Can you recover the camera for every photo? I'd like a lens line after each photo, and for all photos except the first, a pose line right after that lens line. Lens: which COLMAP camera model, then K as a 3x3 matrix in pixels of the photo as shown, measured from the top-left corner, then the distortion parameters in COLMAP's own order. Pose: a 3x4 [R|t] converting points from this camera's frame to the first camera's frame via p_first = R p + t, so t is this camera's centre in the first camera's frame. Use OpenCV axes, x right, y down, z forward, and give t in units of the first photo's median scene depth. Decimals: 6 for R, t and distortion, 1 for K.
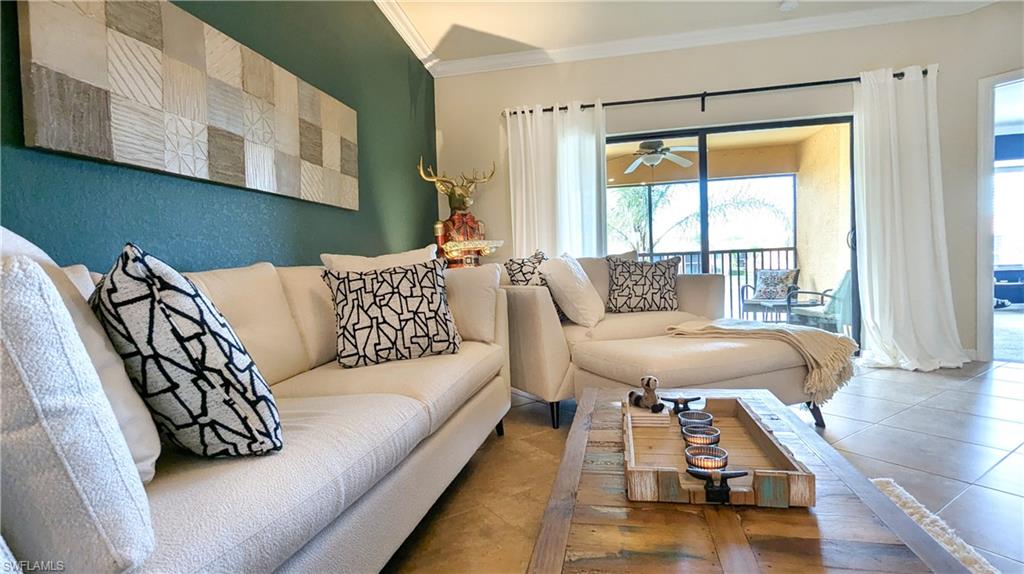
lens RADIAL K [[515.3, 0, 505.5], [0, 515.3, 290.8], [0, 0, 1]] dist [-0.017572, -0.000778]
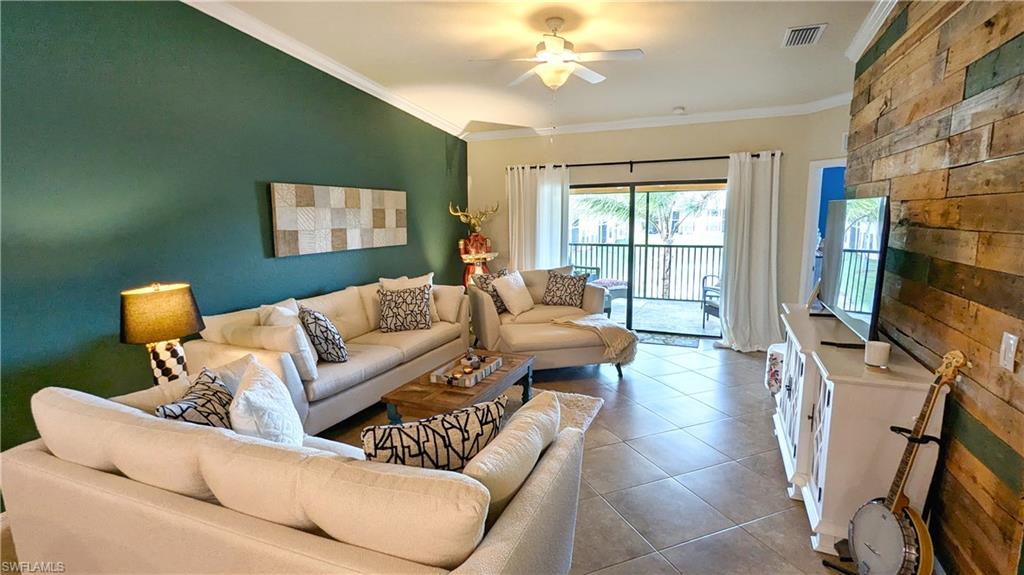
lens RADIAL K [[520.9, 0, 512.0], [0, 520.9, 285.5], [0, 0, 1]] dist [-0.027800, 0.004406]
pose [[0.975638, 0.057561, -0.211701, 0.764231], [-0.033216, 0.992599, 0.116807, -0.364980], [0.216858, -0.106929, 0.970329, -1.191950]]
